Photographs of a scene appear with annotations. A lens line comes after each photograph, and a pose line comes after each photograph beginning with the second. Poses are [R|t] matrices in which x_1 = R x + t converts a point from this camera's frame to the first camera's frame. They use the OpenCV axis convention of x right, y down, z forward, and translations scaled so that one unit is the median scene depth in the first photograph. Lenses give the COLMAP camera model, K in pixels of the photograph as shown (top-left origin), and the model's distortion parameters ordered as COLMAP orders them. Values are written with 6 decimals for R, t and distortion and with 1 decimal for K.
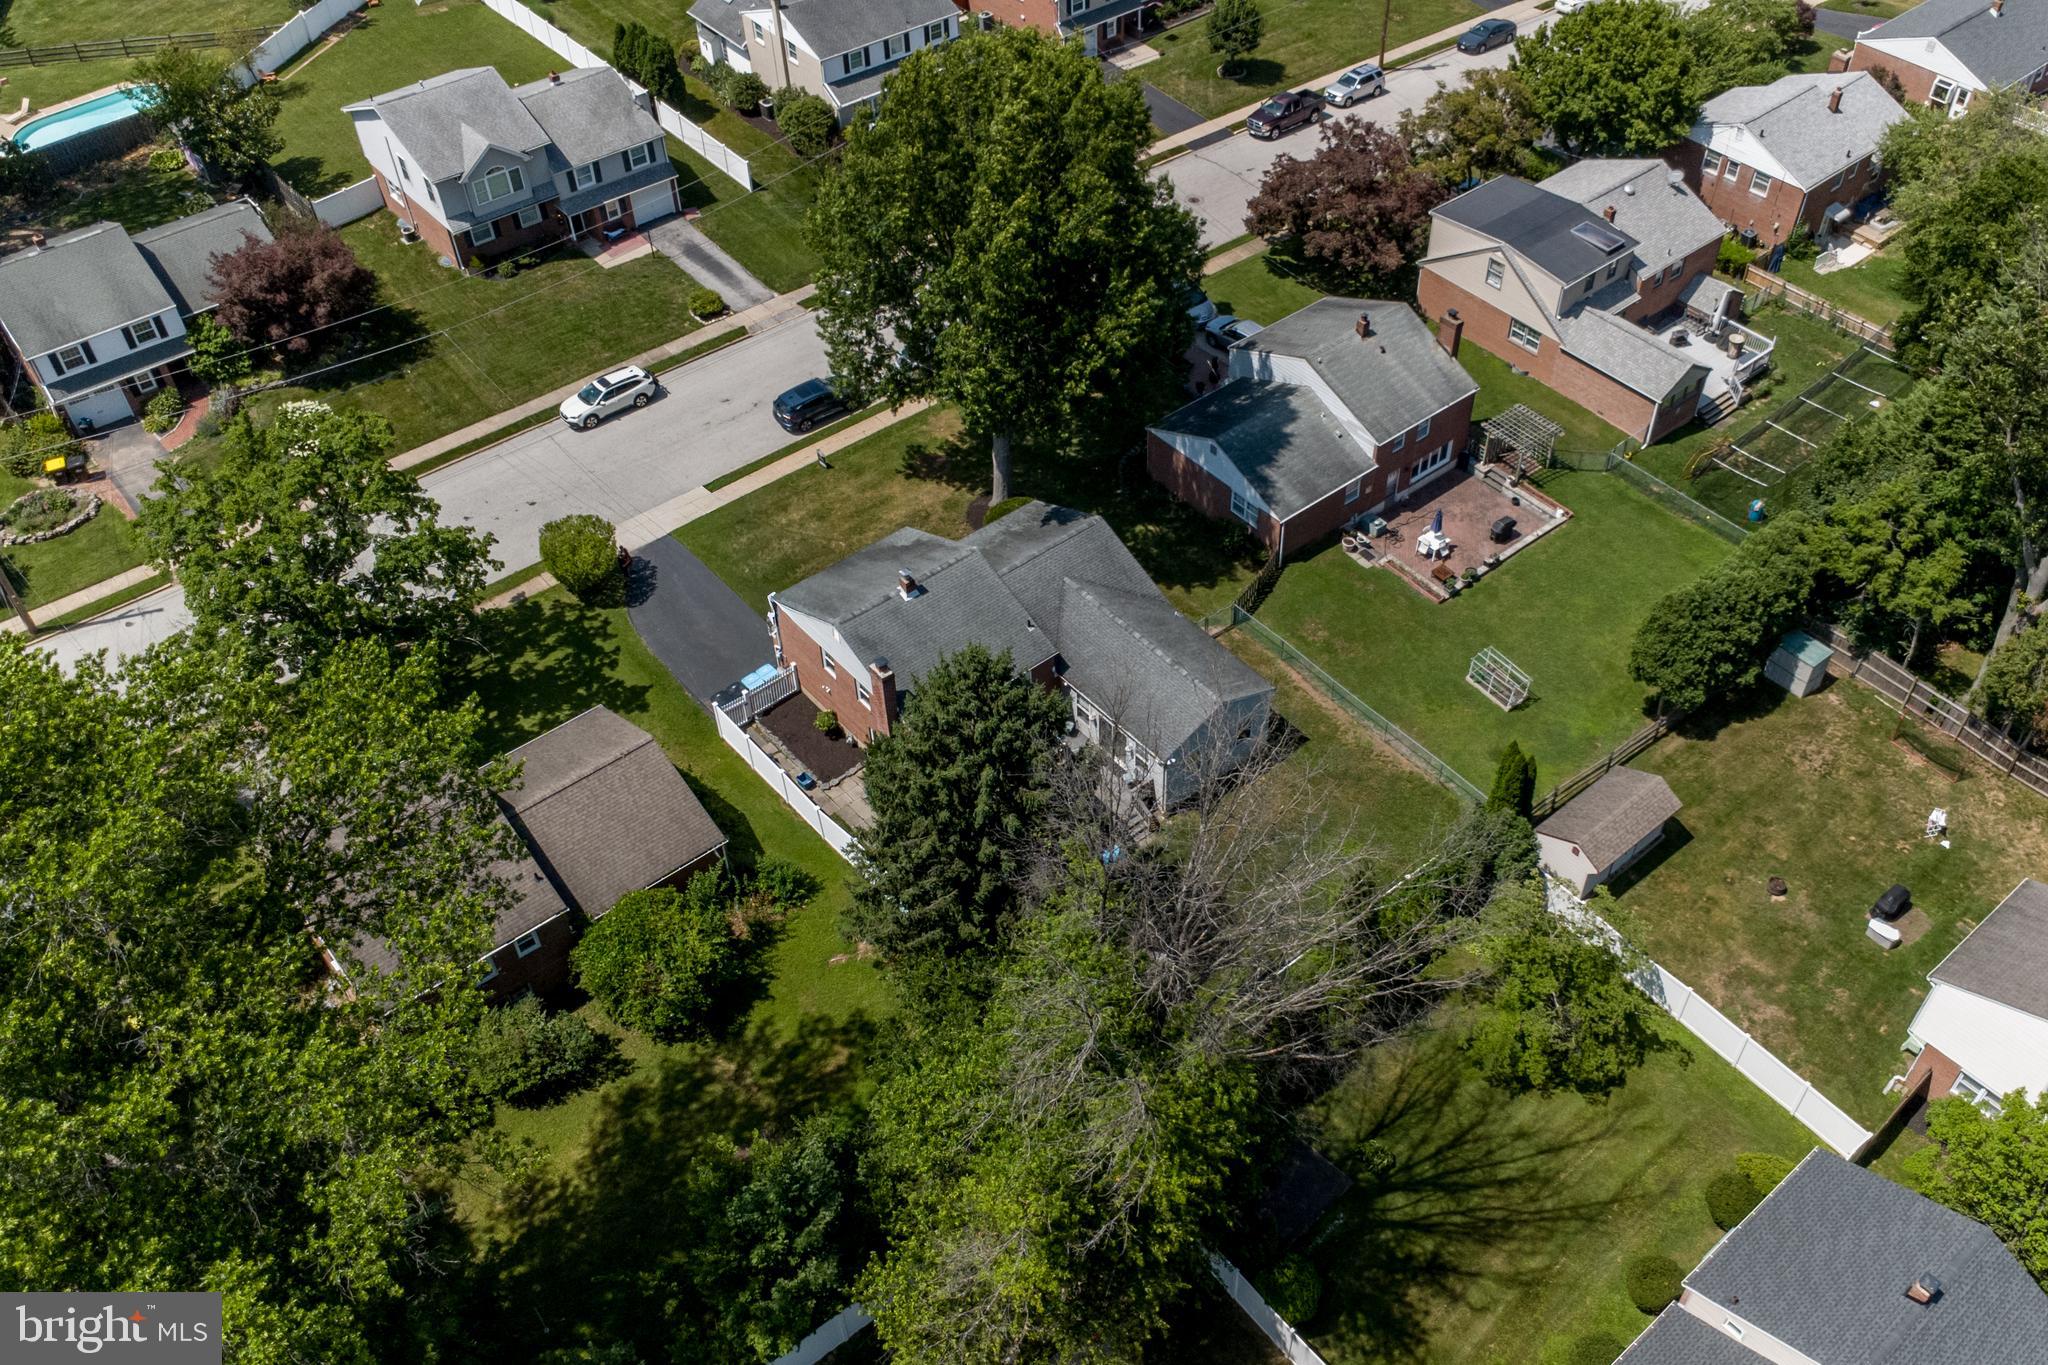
lens RADIAL K [[1665.3, 0, 1025.7], [0, 1665.3, 730.4], [0, 0, 1]] dist [0.046731, -0.075207]
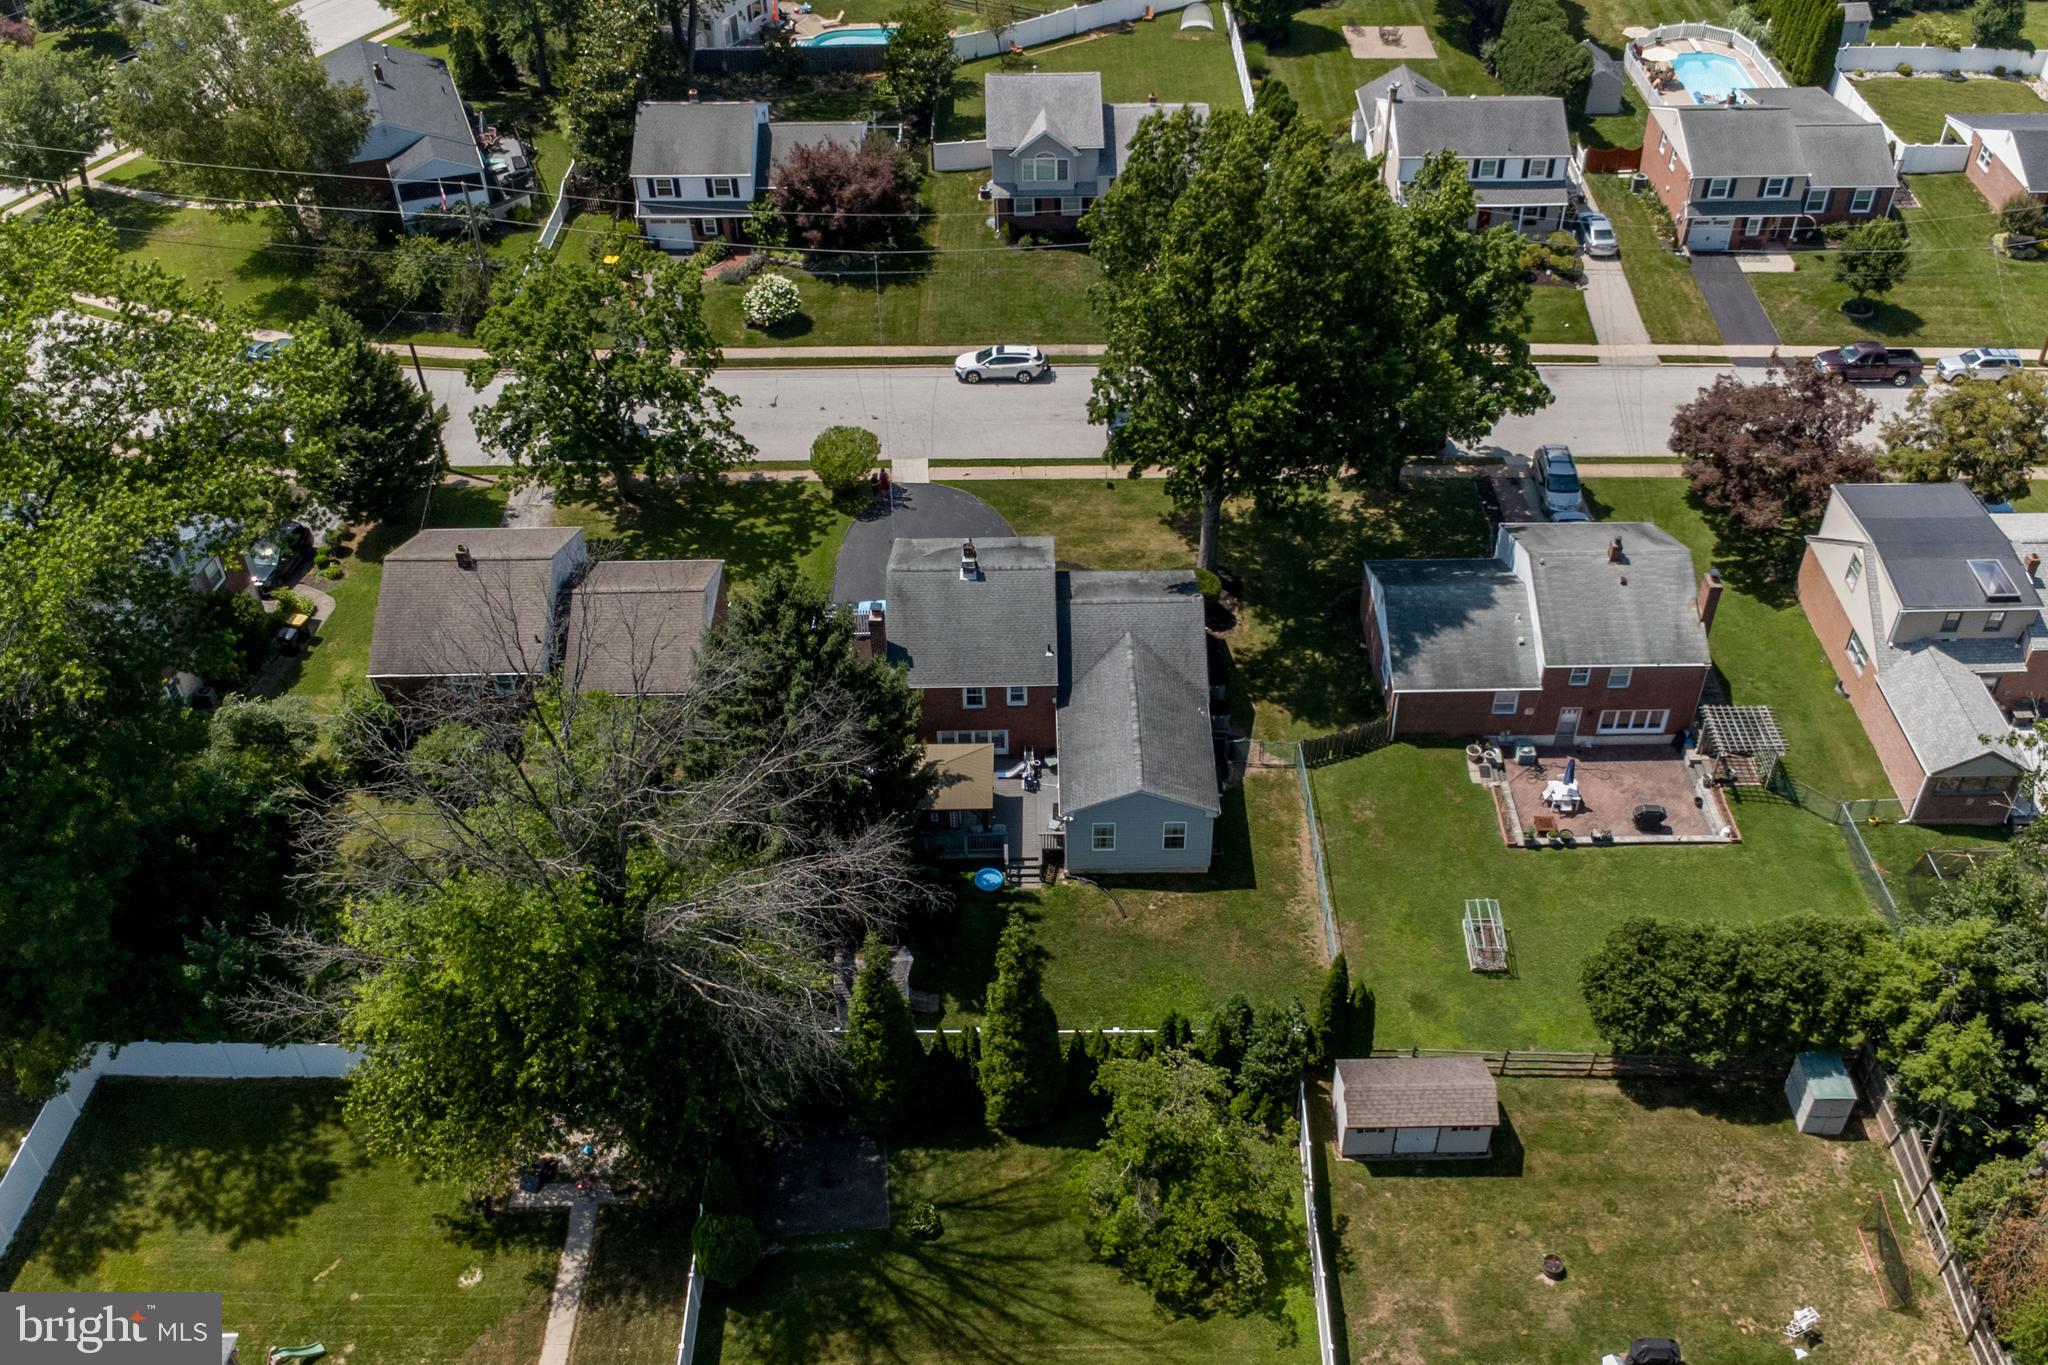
lens RADIAL K [[1721.0, 0, 1025.3], [0, 1721.0, 744.2], [0, 0, 1]] dist [0.014942, 0.015559]
pose [[0.781232, 0.431069, -0.451505, 0.385575], [-0.459438, 0.886709, 0.051616, -0.046768], [0.422604, 0.167114, 0.890774, 0.052151]]
